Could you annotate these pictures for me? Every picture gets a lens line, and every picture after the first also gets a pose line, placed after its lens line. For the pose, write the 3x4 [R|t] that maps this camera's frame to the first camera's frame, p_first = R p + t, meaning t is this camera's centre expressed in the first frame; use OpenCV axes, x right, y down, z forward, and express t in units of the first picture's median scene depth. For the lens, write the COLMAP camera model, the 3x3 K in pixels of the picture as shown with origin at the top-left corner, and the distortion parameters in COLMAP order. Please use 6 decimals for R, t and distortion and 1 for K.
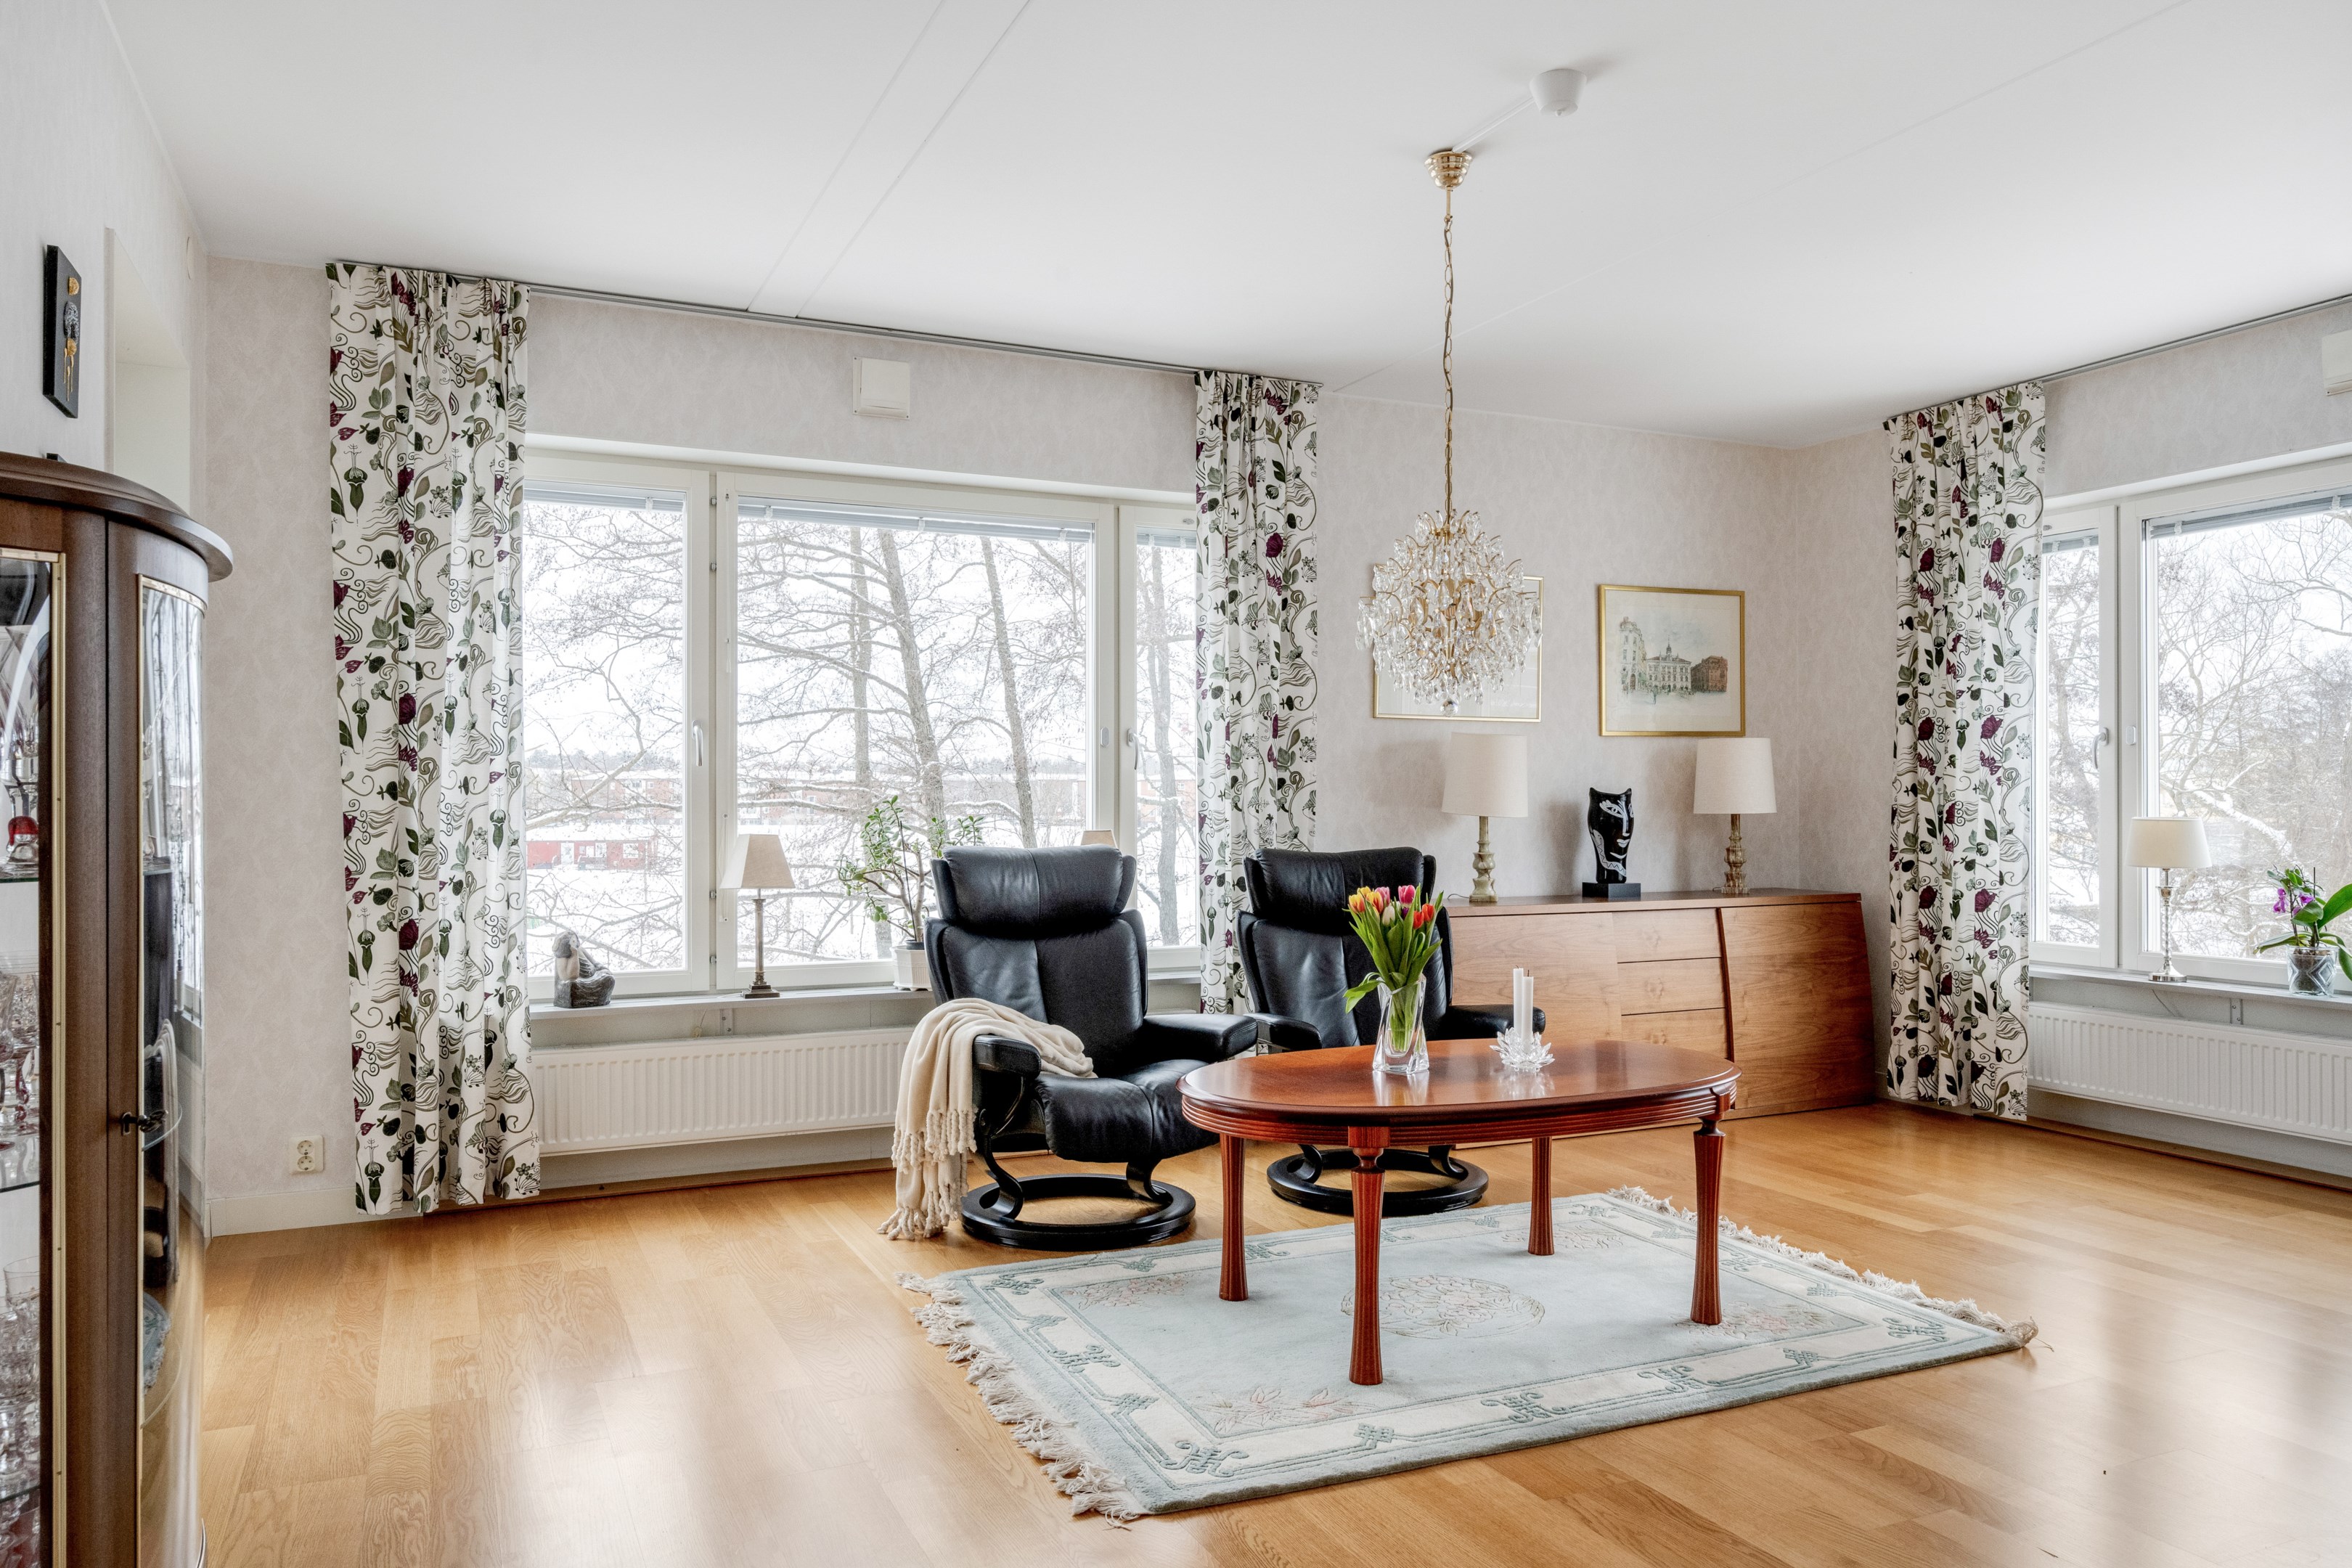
lens RADIAL K [[1610.9, 0, 1174.6], [0, 1610.9, 799.6], [0, 0, 1]] dist [-0.001559, -0.000141]
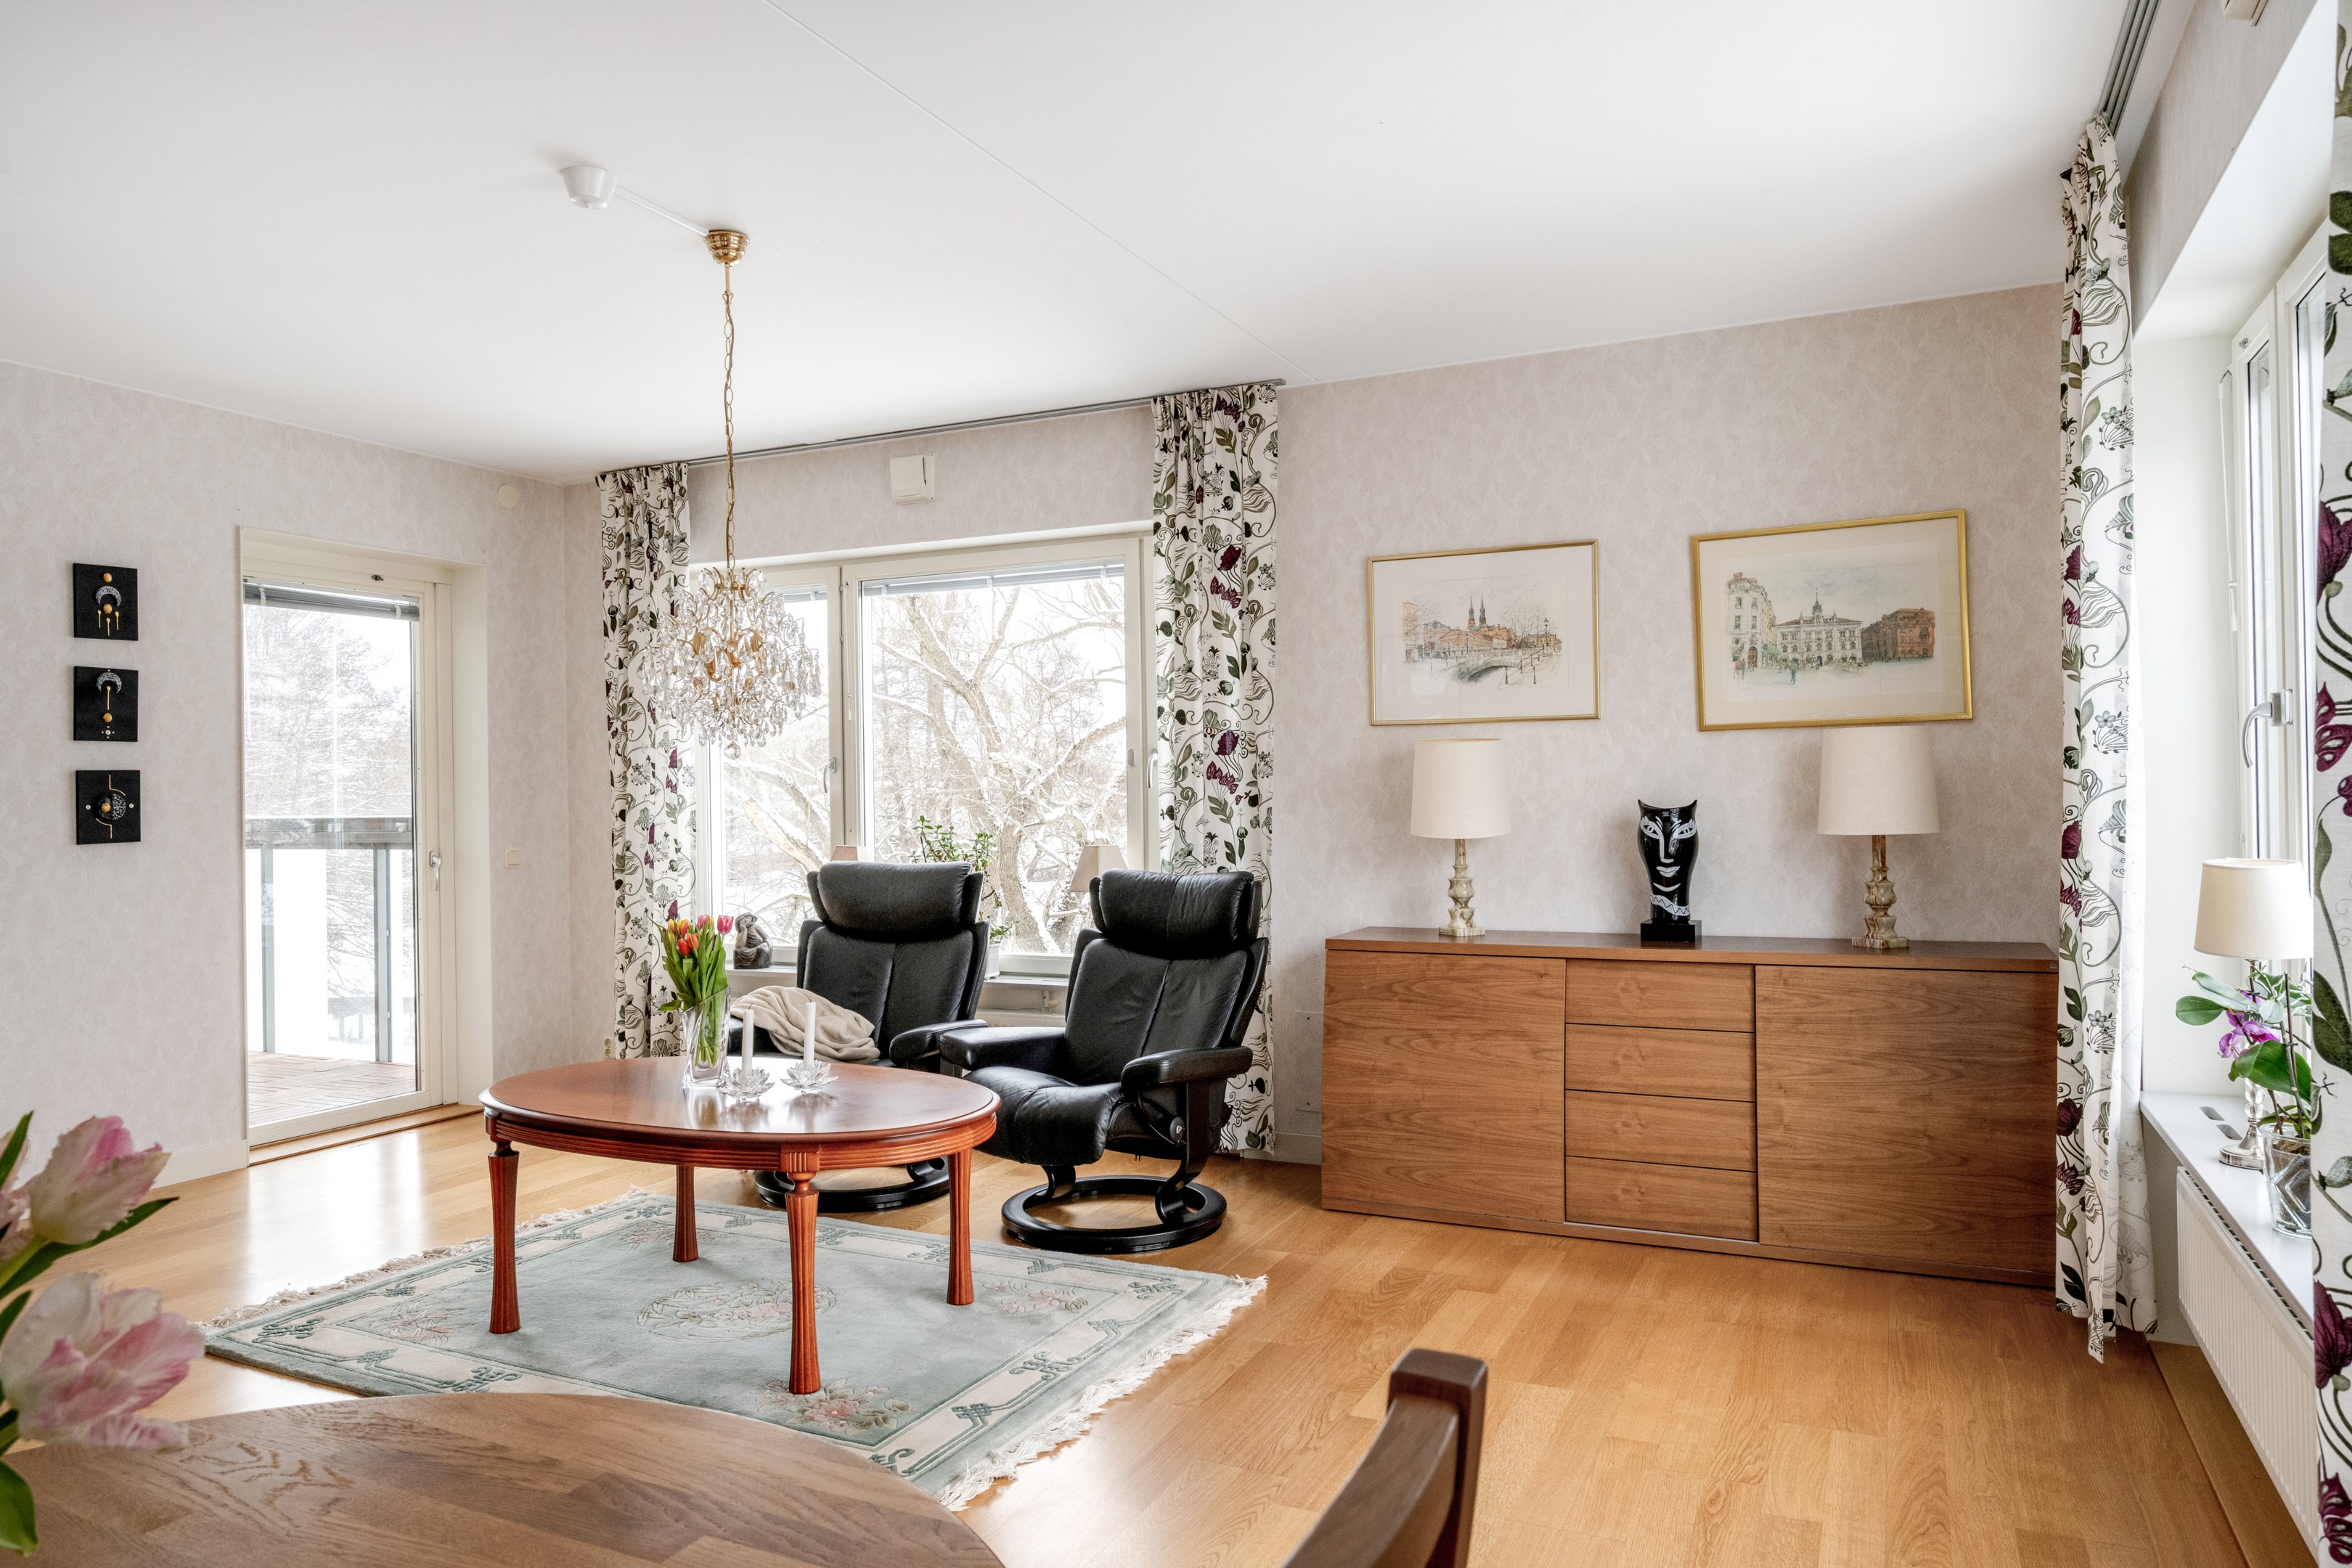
lens RADIAL K [[1510.0, 0, 1176.0], [0, 1510.0, 784.0], [0, 0, 1]] dist [-0.002654, 0.000202]
pose [[0.638994, -0.011737, -0.769122, 0.736974], [0.015829, 0.999872, -0.002107, -0.018514], [0.769048, -0.010828, 0.639099, 0.381785]]
